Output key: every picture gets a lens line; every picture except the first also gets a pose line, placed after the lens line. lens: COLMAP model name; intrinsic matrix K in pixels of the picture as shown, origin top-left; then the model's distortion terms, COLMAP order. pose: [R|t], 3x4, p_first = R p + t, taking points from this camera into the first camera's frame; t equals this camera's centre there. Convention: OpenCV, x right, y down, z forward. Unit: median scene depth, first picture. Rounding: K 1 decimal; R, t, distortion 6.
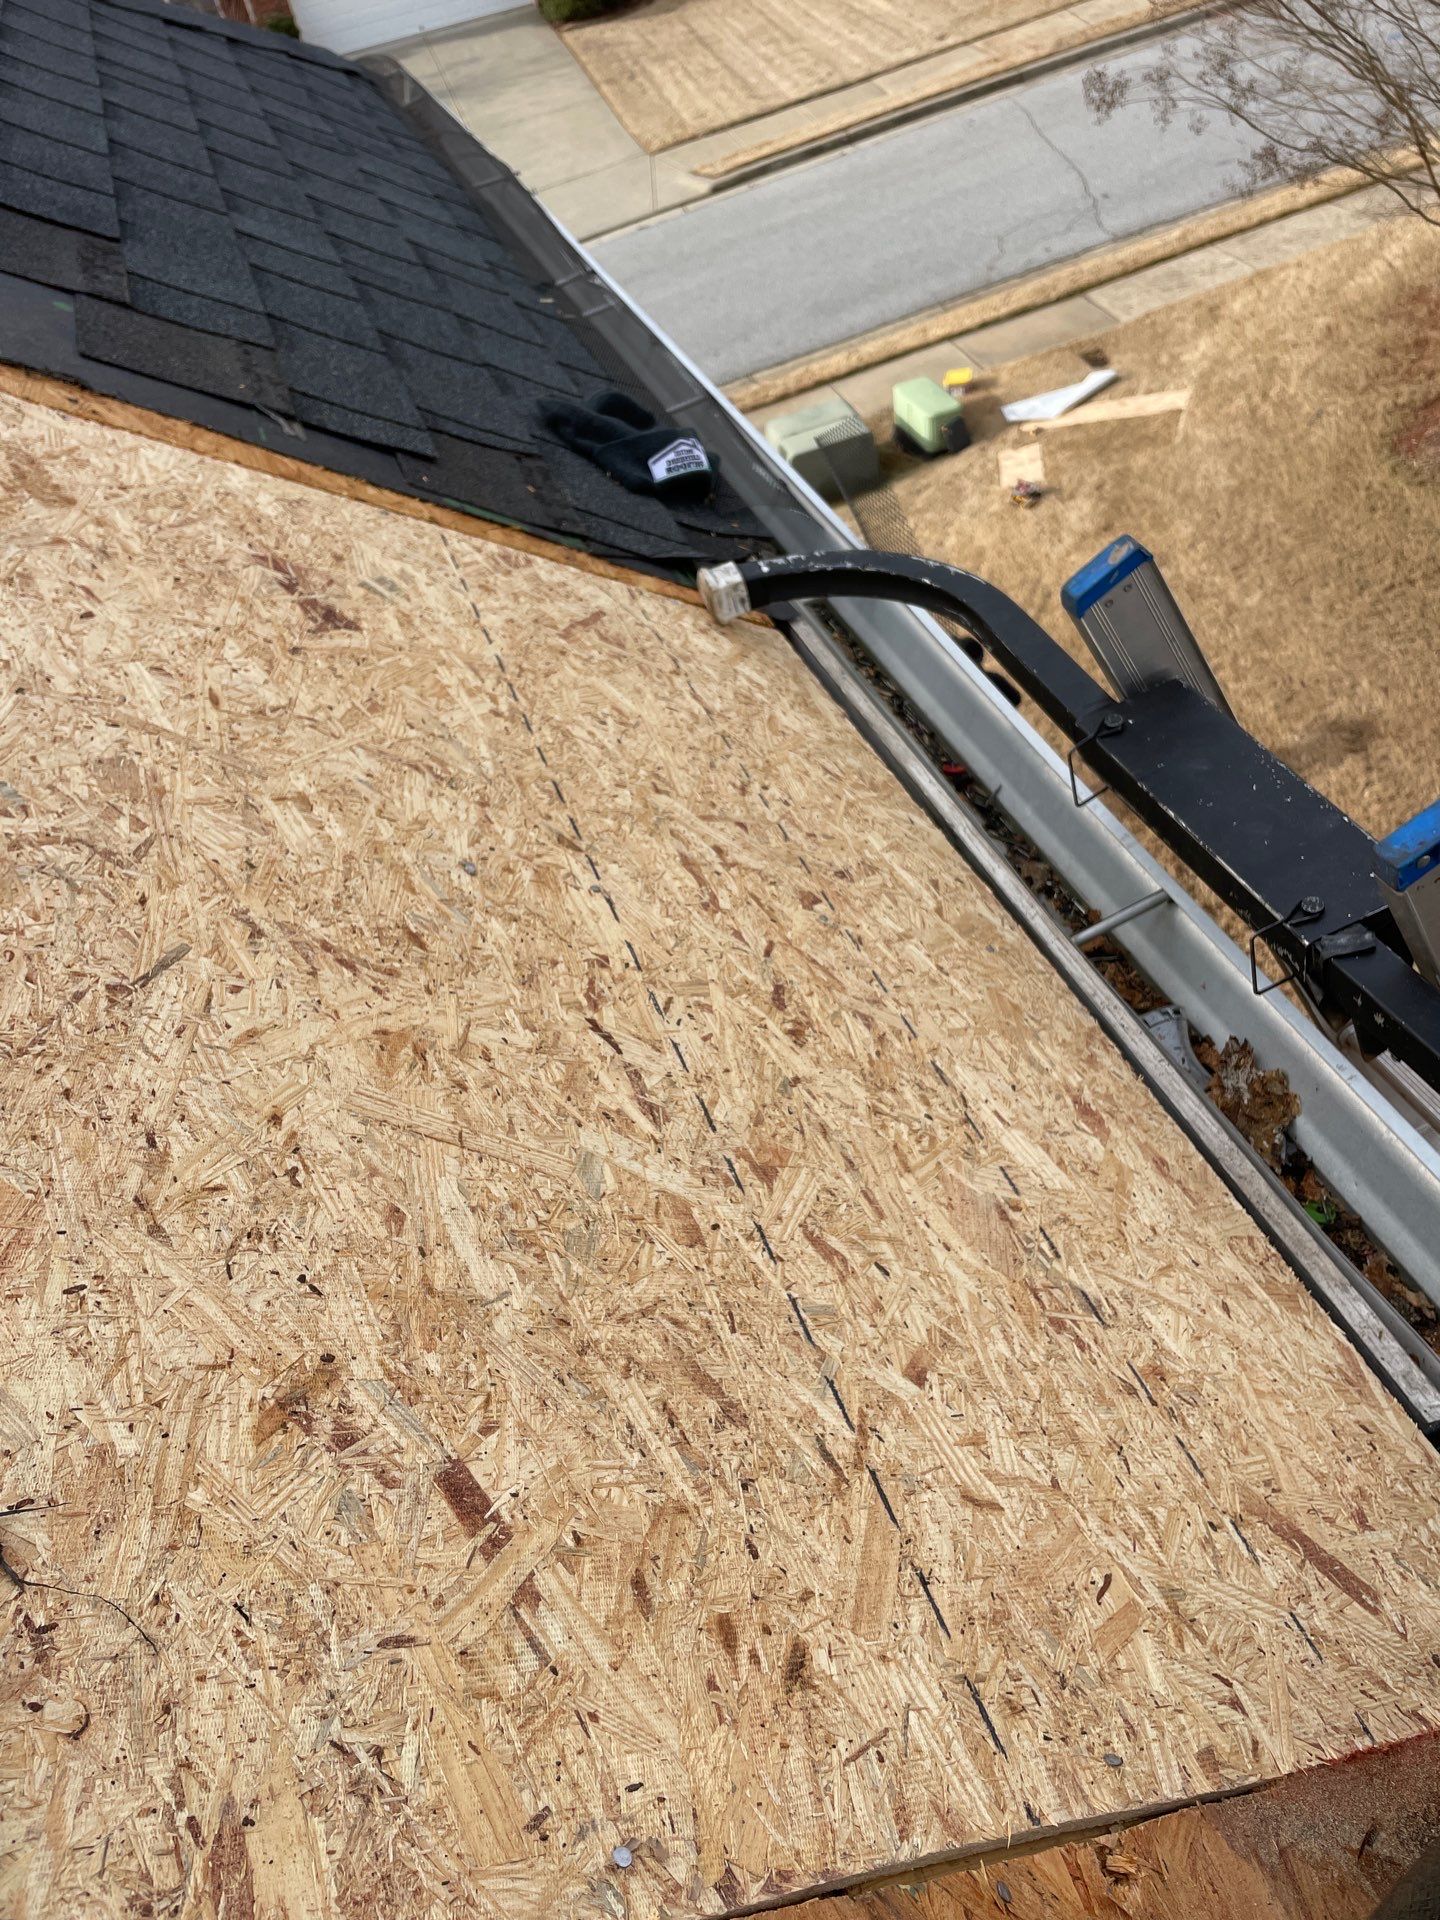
lens RADIAL K [[1438.7, 0, 720.0], [0, 1438.7, 960.0], [0, 0, 1]] dist [0.080023, -0.102966]
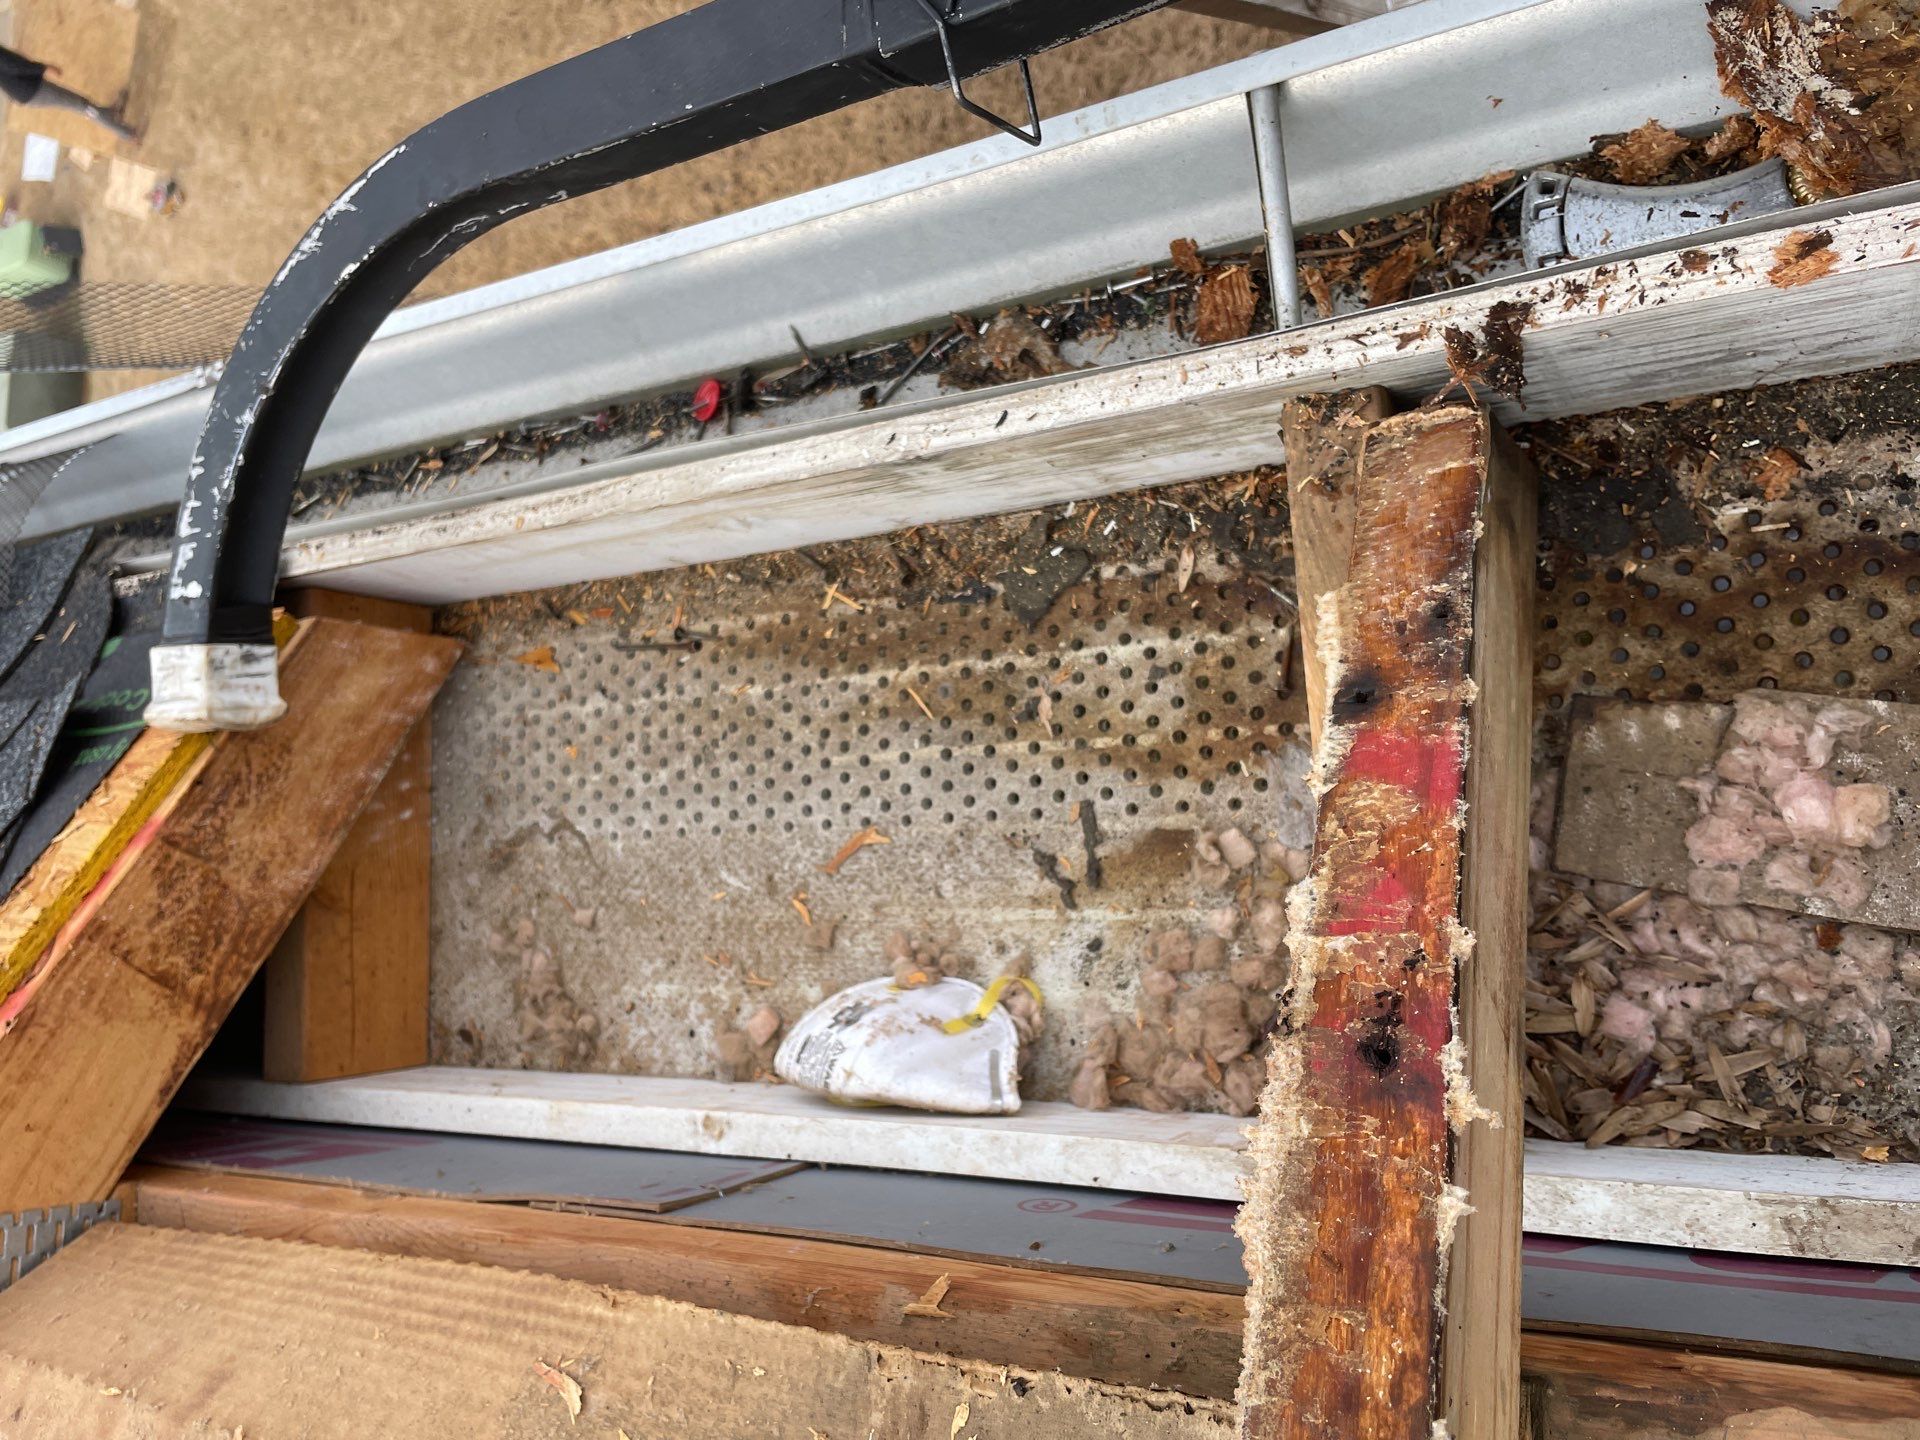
lens RADIAL K [[1486.3, 0, 948.6], [0, 1486.3, 722.8], [0, 0, 1]] dist [0.097549, -0.133743]
pose [[0.358131, -0.928432, 0.098779, 0.027460], [0.896937, 0.371494, 0.239786, -0.114791], [-0.259320, 0.002723, 0.965787, 0.376776]]
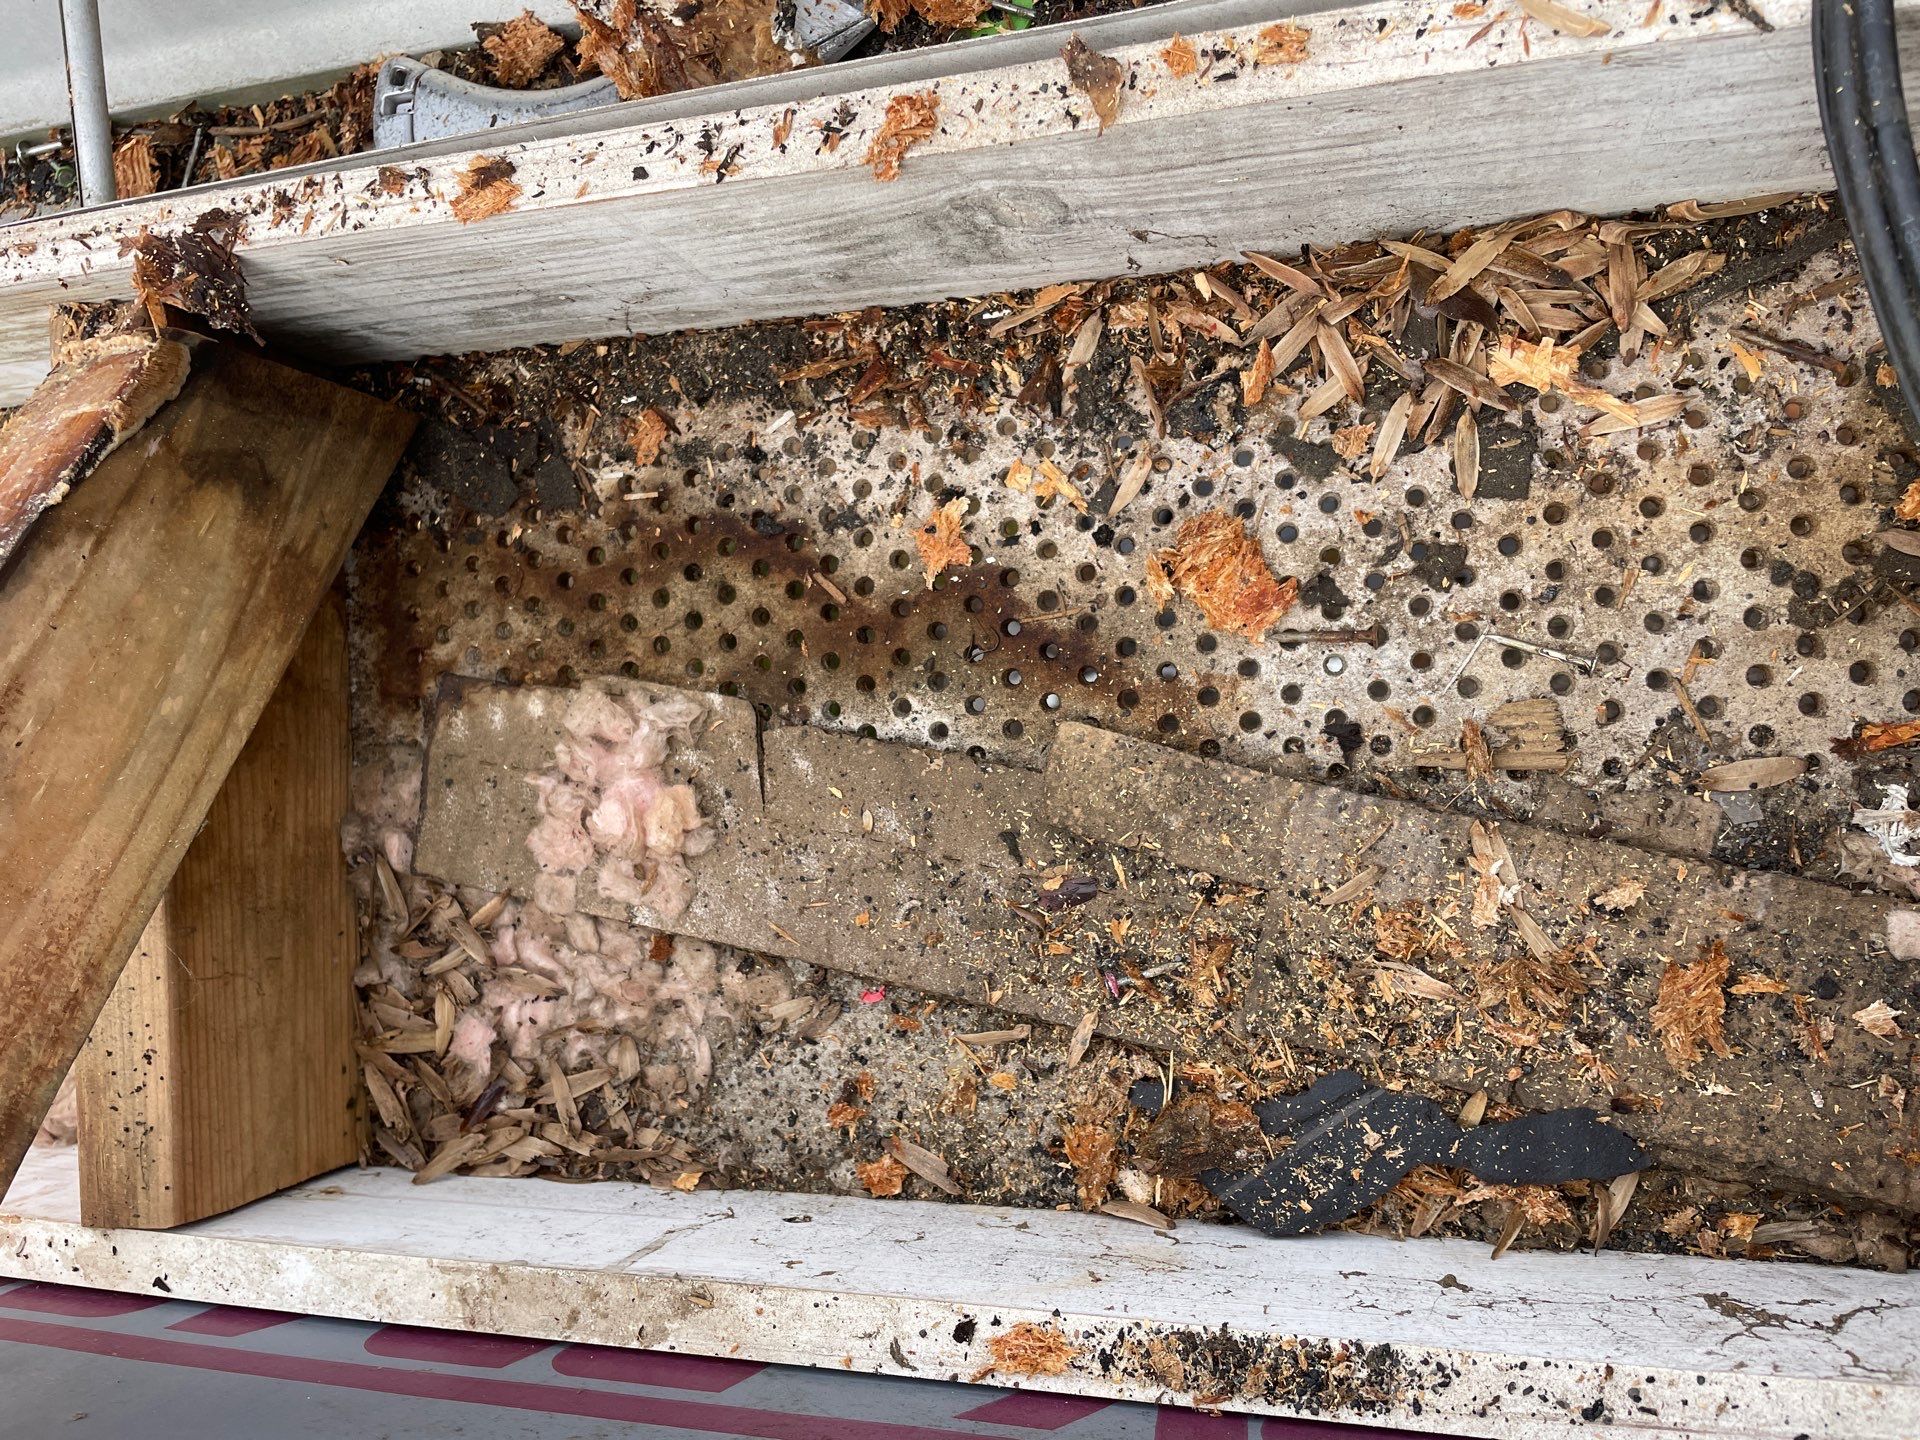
lens RADIAL K [[1486.3, 0, 948.6], [0, 1486.3, 722.8], [0, 0, 1]] dist [0.097549, -0.133743]
pose [[0.349792, -0.930265, 0.110694, 0.102522], [0.811999, 0.359990, 0.459418, 0.023903], [-0.467229, -0.070818, 0.881295, 0.359160]]
